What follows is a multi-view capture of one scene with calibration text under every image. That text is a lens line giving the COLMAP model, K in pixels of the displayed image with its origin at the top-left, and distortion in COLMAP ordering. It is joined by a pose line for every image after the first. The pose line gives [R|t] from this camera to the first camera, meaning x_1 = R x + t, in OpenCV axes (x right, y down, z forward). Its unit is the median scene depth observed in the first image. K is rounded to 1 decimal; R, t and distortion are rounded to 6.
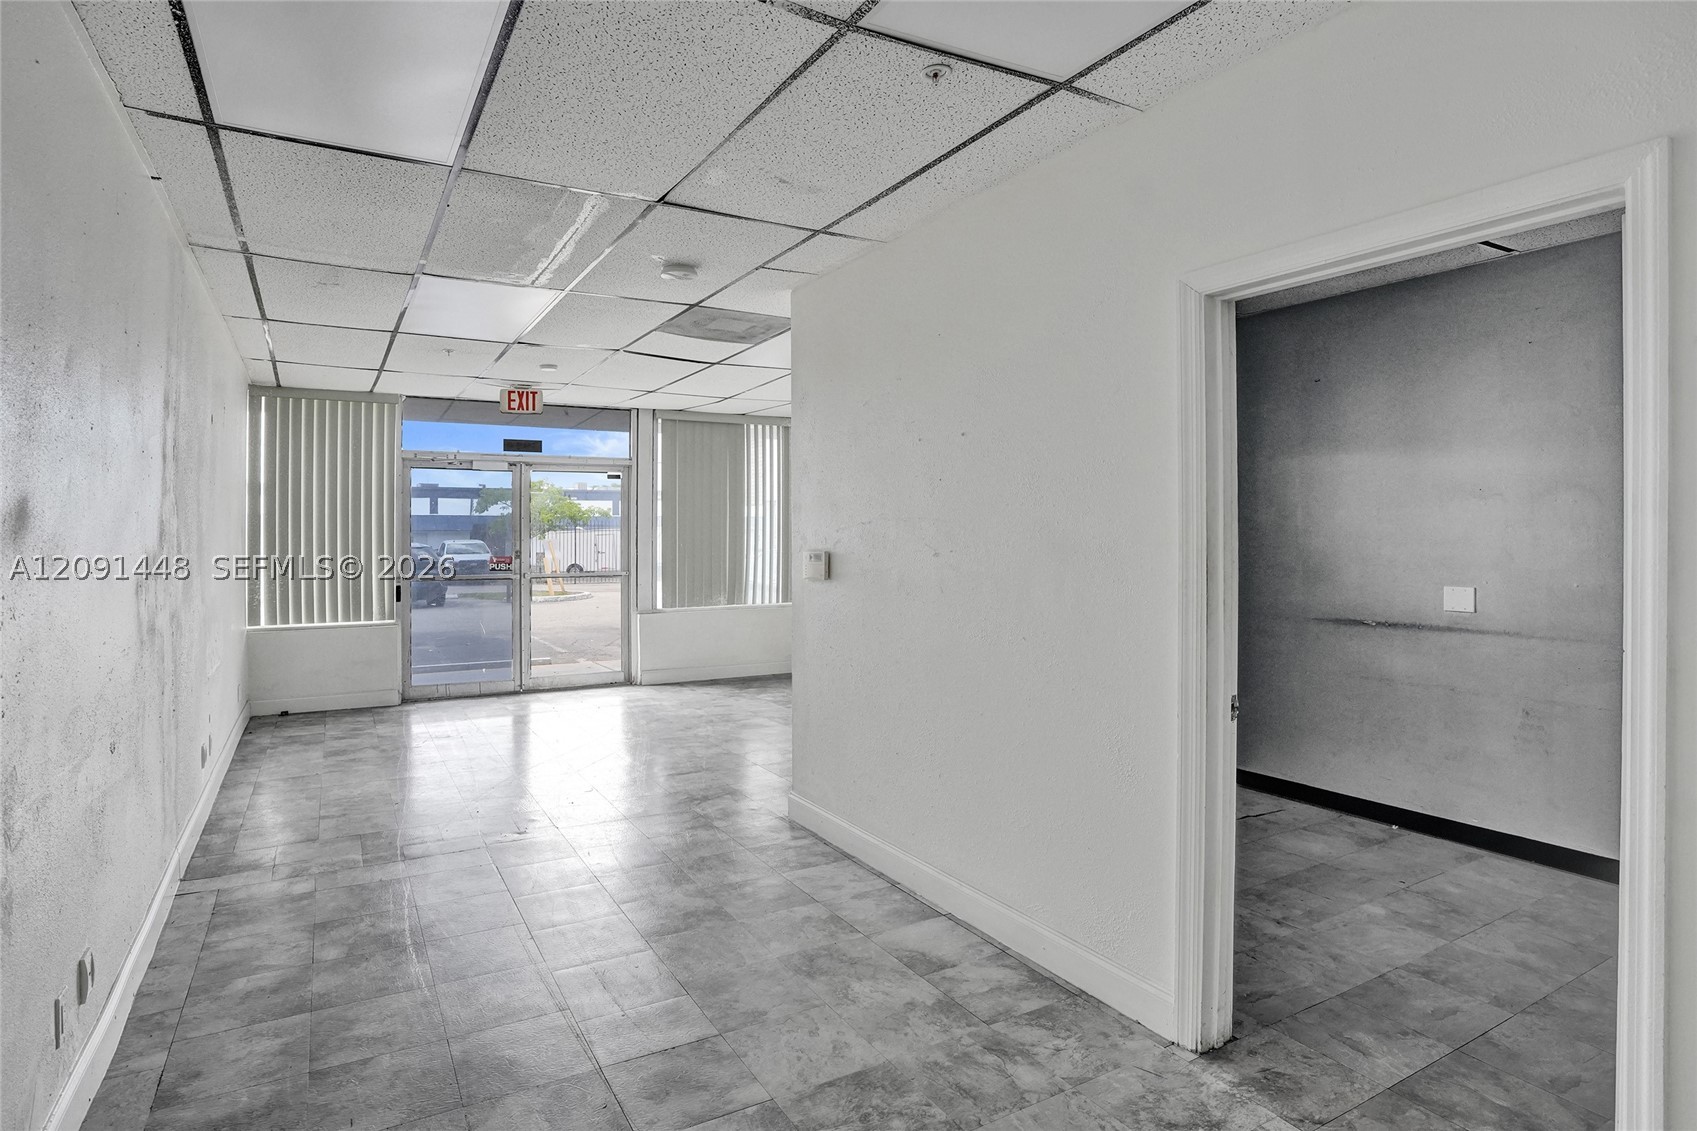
lens RADIAL K [[902.8, 0, 843.3], [0, 902.8, 527.5], [0, 0, 1]] dist [-0.065847, 0.026169]
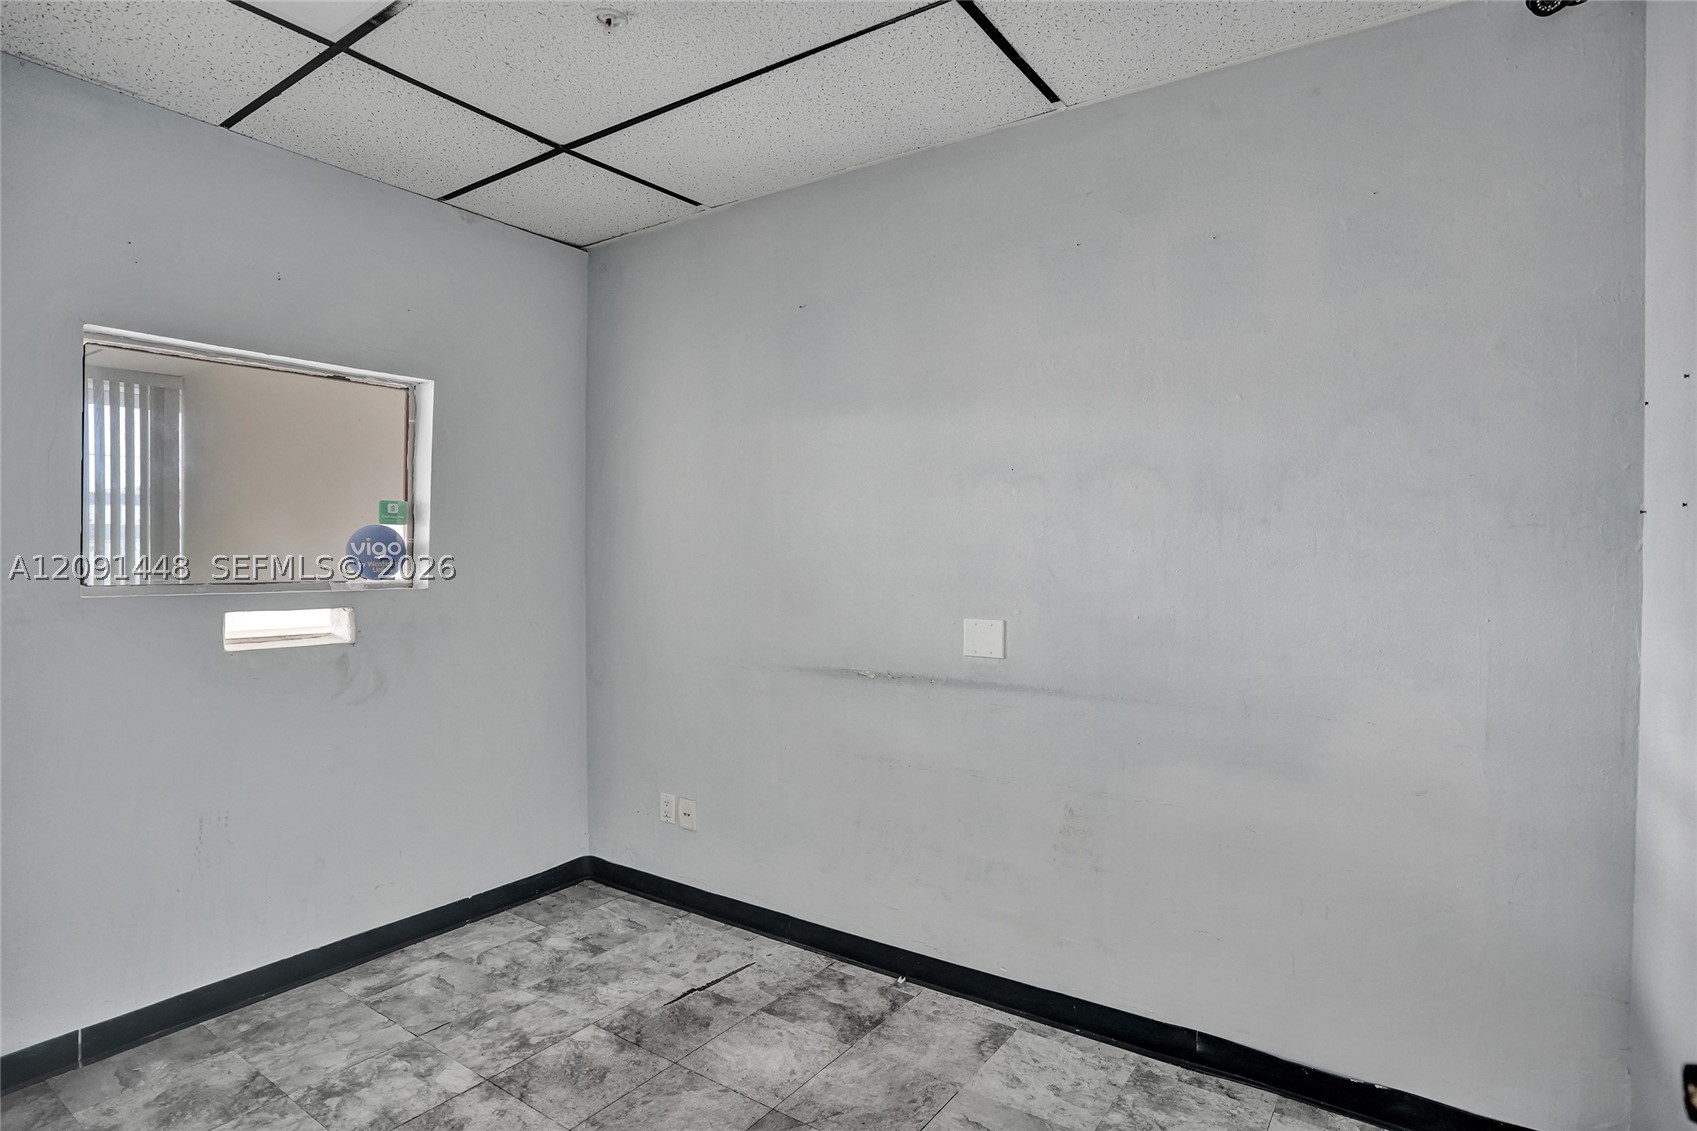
lens RADIAL K [[883.1, 0, 848.5], [0, 883.1, 565.5], [0, 0, 1]] dist [-0.078794, 0.038583]
pose [[0.905986, -0.007050, 0.423248, 0.324231], [-0.001985, 0.999780, 0.020902, 0.014433], [-0.423302, -0.019776, 0.905773, 0.438978]]
